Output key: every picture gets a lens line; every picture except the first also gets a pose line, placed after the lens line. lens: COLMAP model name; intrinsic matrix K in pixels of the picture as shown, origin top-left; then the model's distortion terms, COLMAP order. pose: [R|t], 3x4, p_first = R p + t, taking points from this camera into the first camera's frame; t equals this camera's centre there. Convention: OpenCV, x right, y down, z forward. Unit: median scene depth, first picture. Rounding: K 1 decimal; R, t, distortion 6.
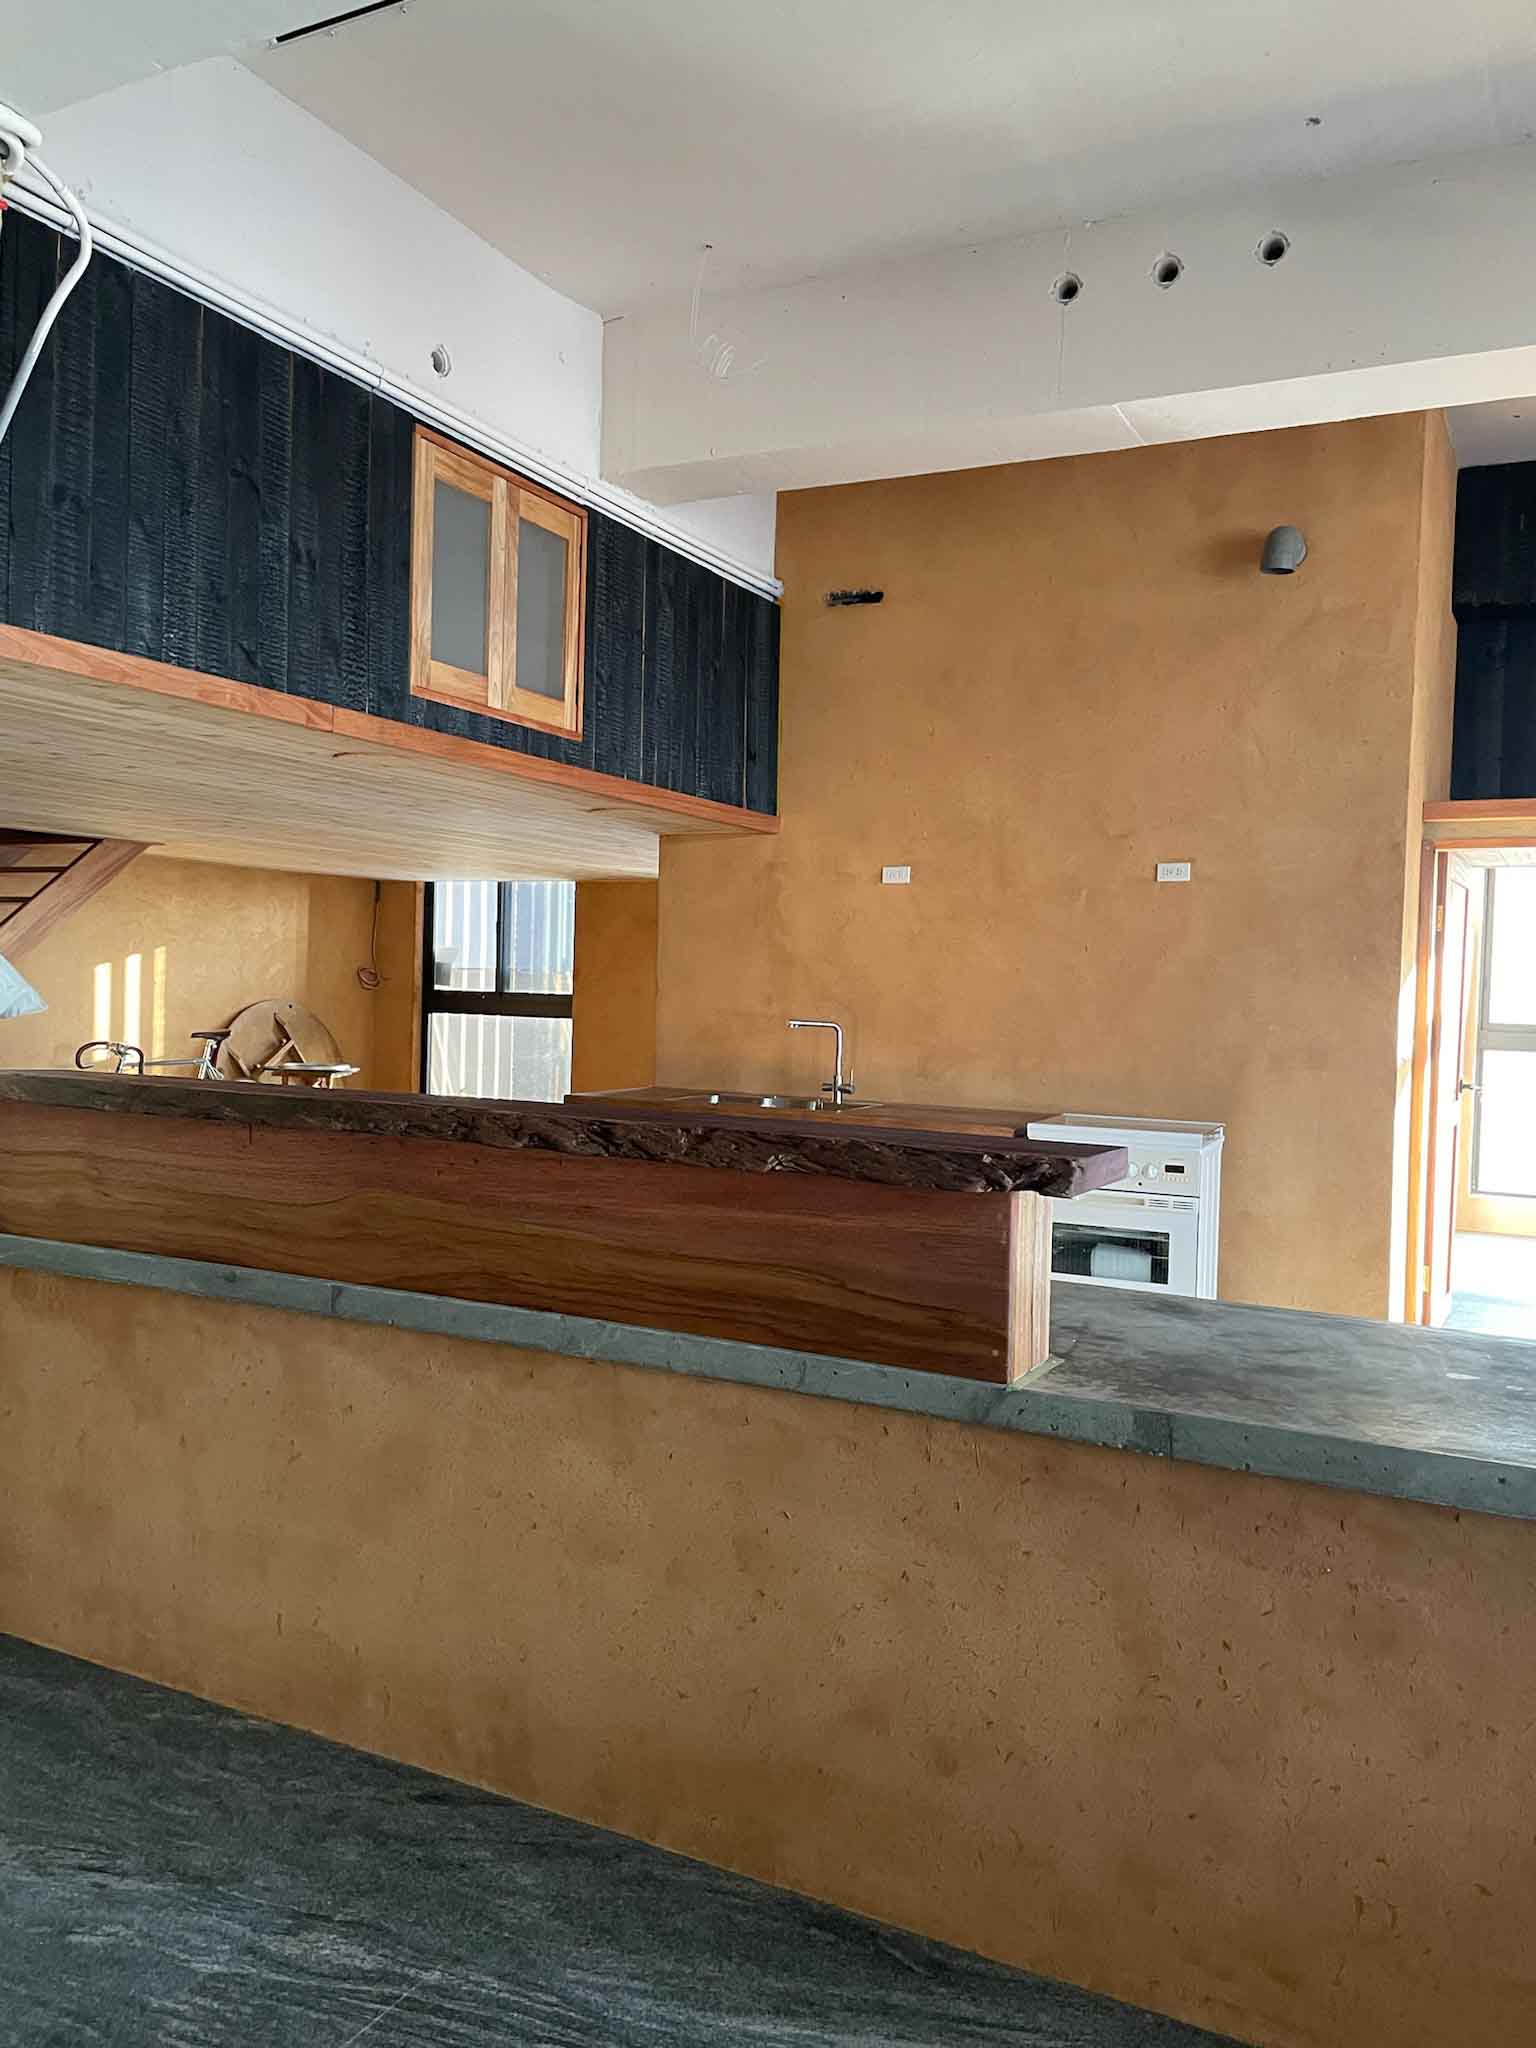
lens RADIAL K [[1530.8, 0, 768.0], [0, 1530.8, 1024.0], [0, 0, 1]] dist [0.089888, -0.112952]
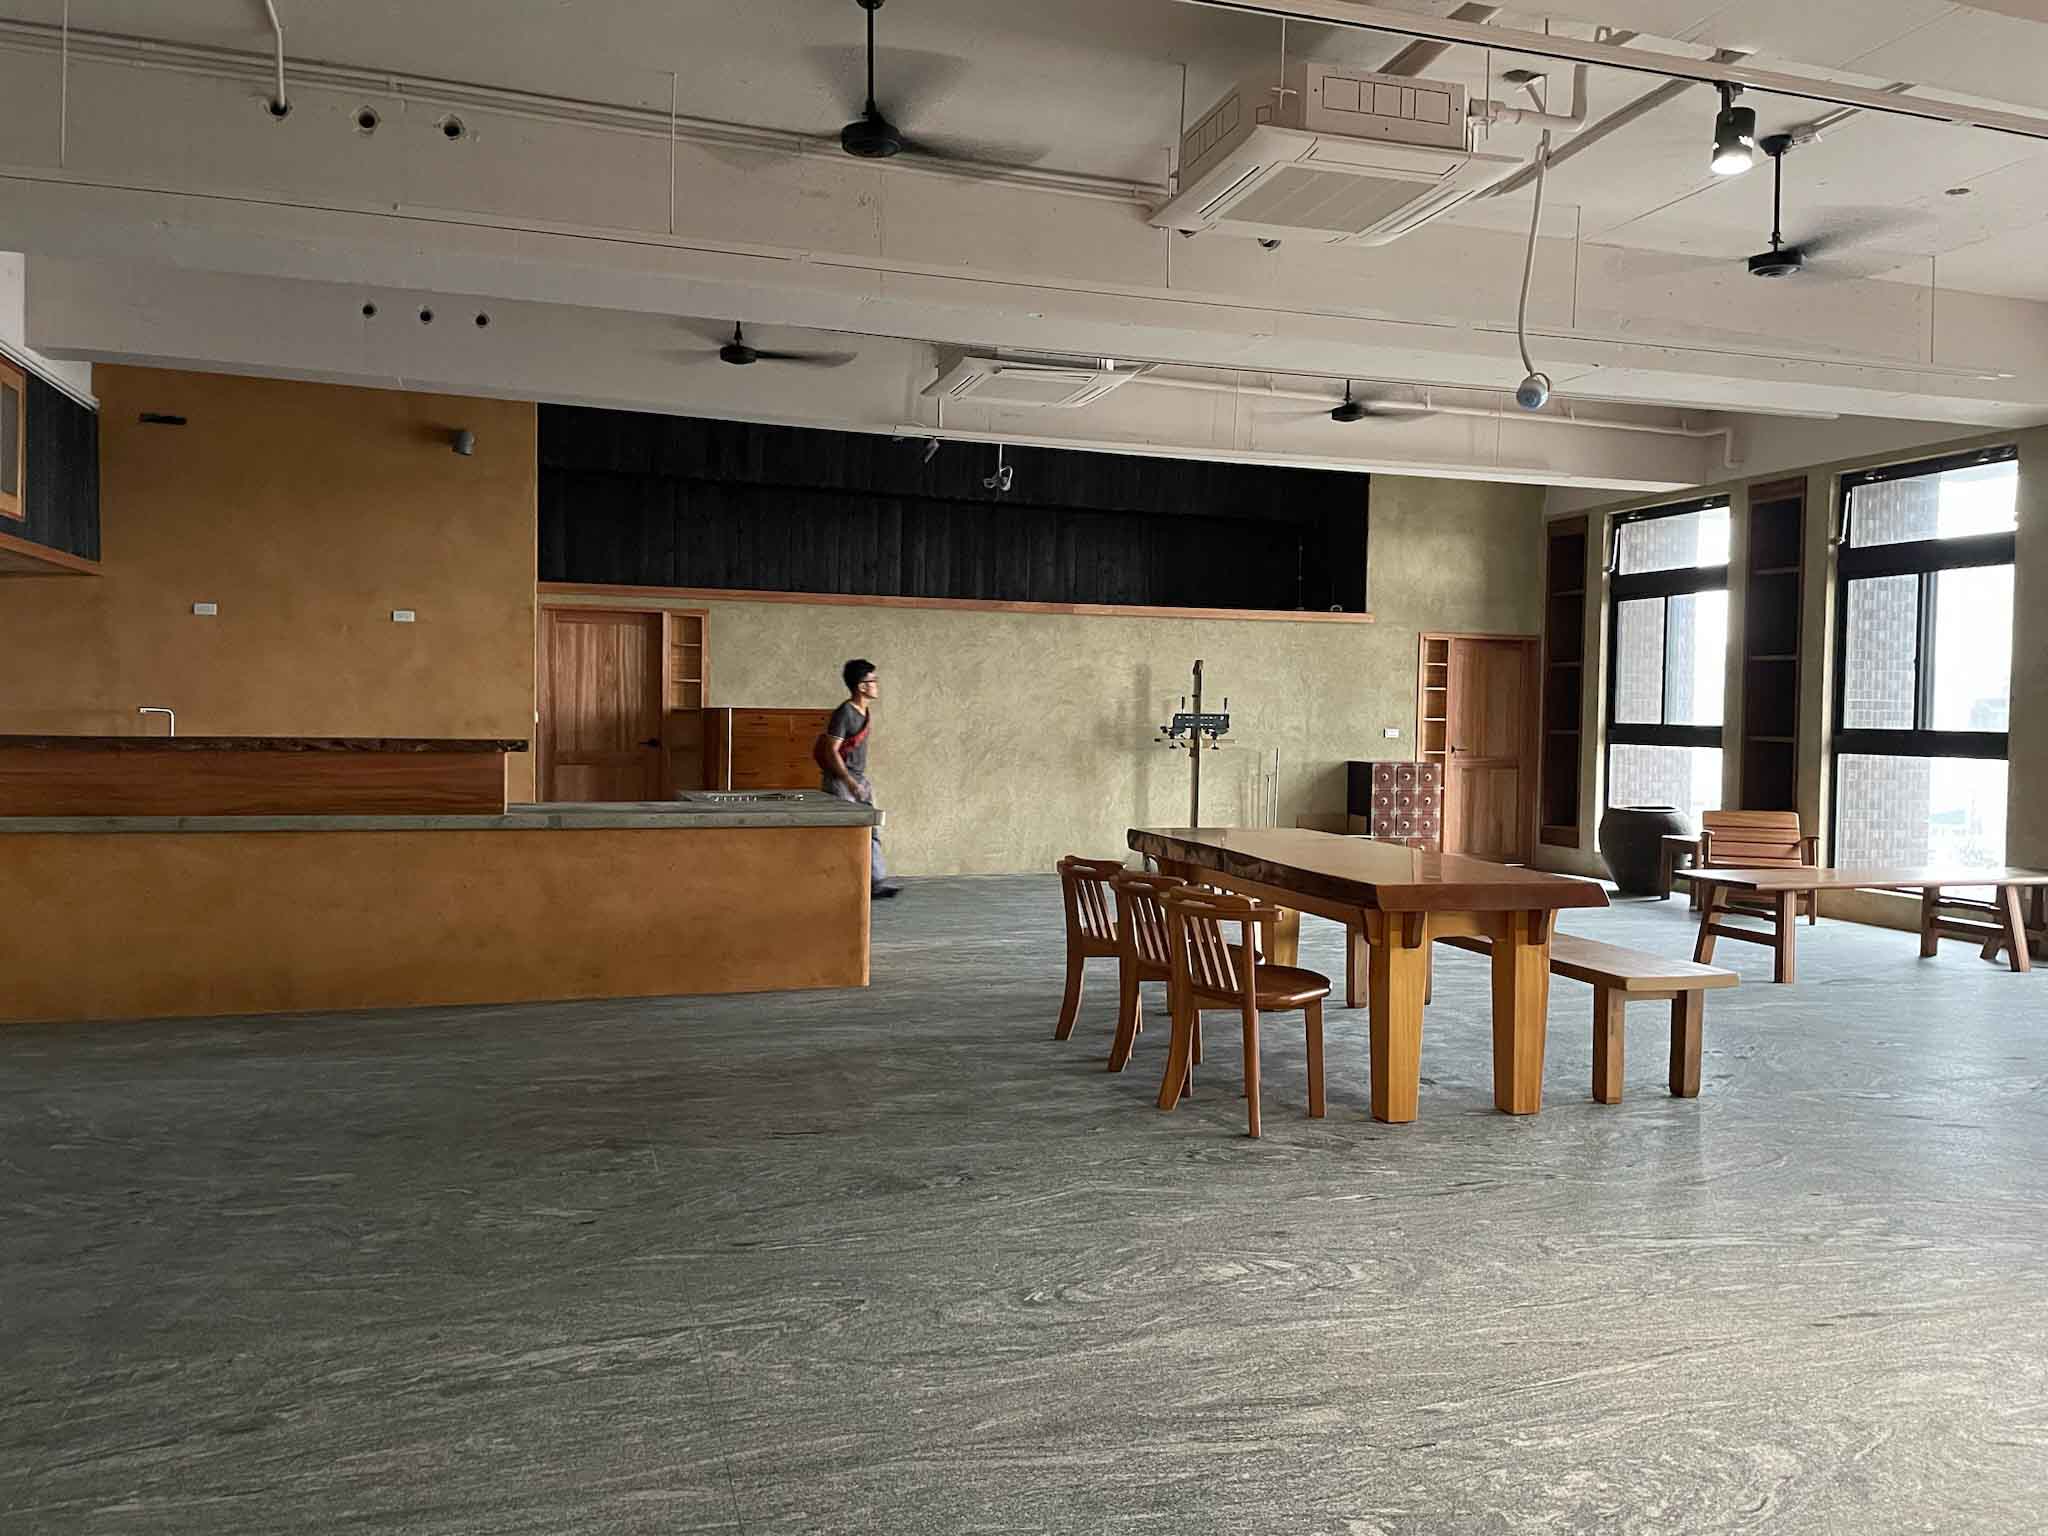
lens RADIAL K [[1530.8, 0, 1015.2], [0, 1530.8, 755.1], [0, 0, 1]] dist [0.089888, -0.112952]
pose [[0.711412, -0.038637, 0.701712, -0.524101], [0.020894, 0.999209, 0.033835, 0.011997], [-0.702464, -0.009410, 0.711657, -0.784867]]
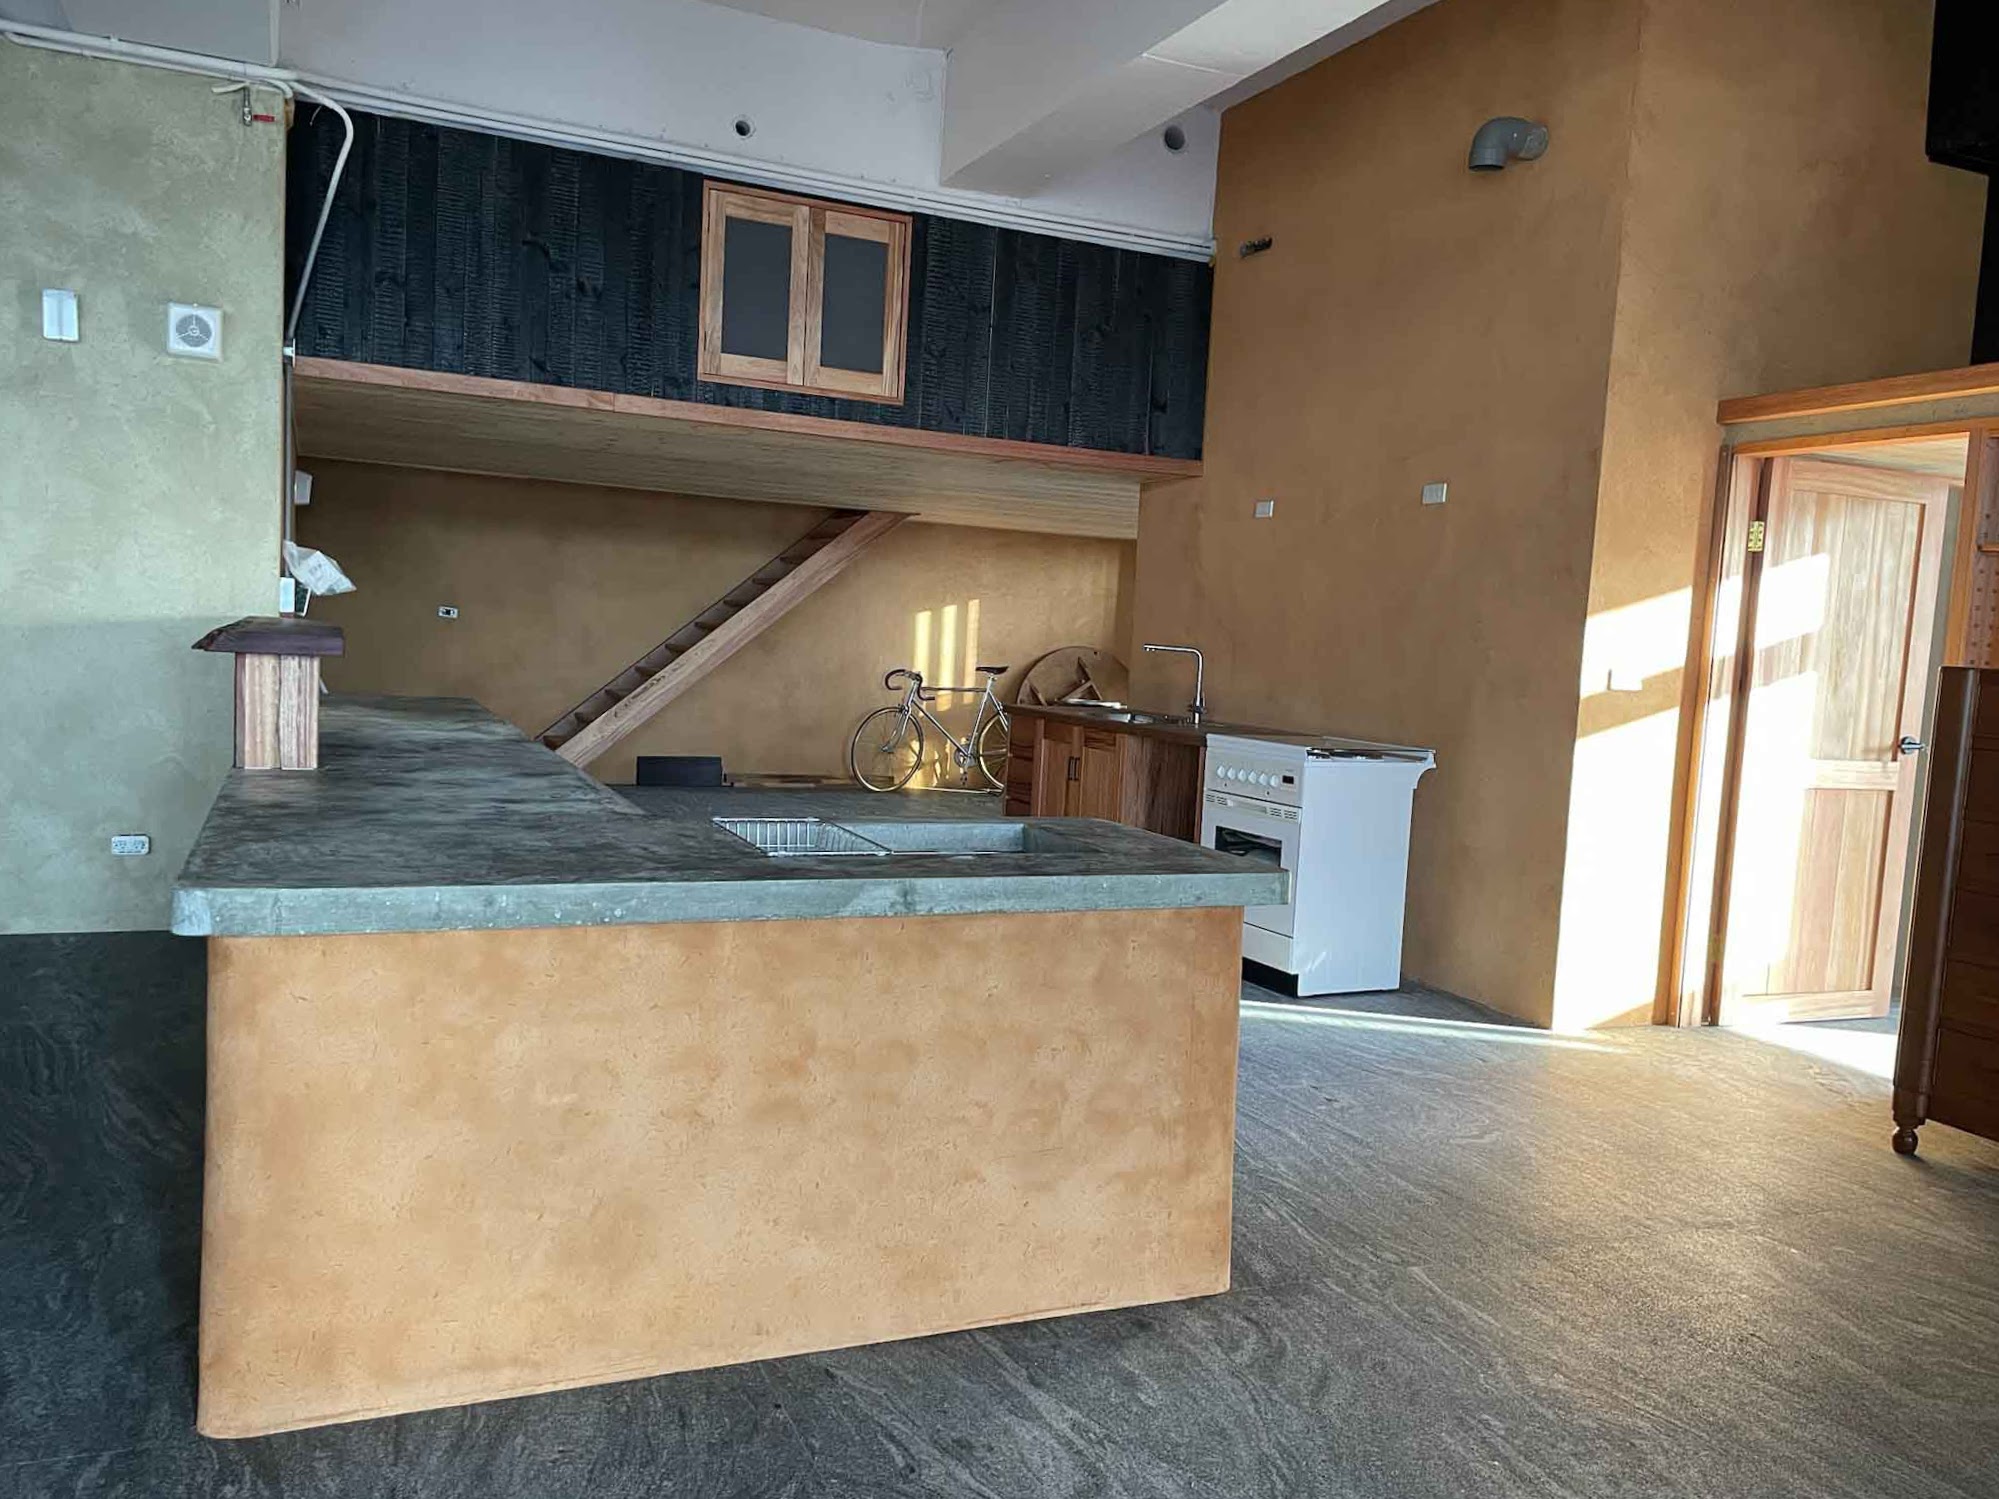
lens RADIAL K [[1532.8, 0, 1014.3], [0, 1532.8, 752.4], [0, 0, 1]] dist [0.094665, -0.126633]
pose [[0.783615, 0.062336, -0.618111, 0.756882], [-0.048475, 0.998055, 0.039199, 0.044516], [0.619352, -0.000754, 0.785113, 0.079181]]
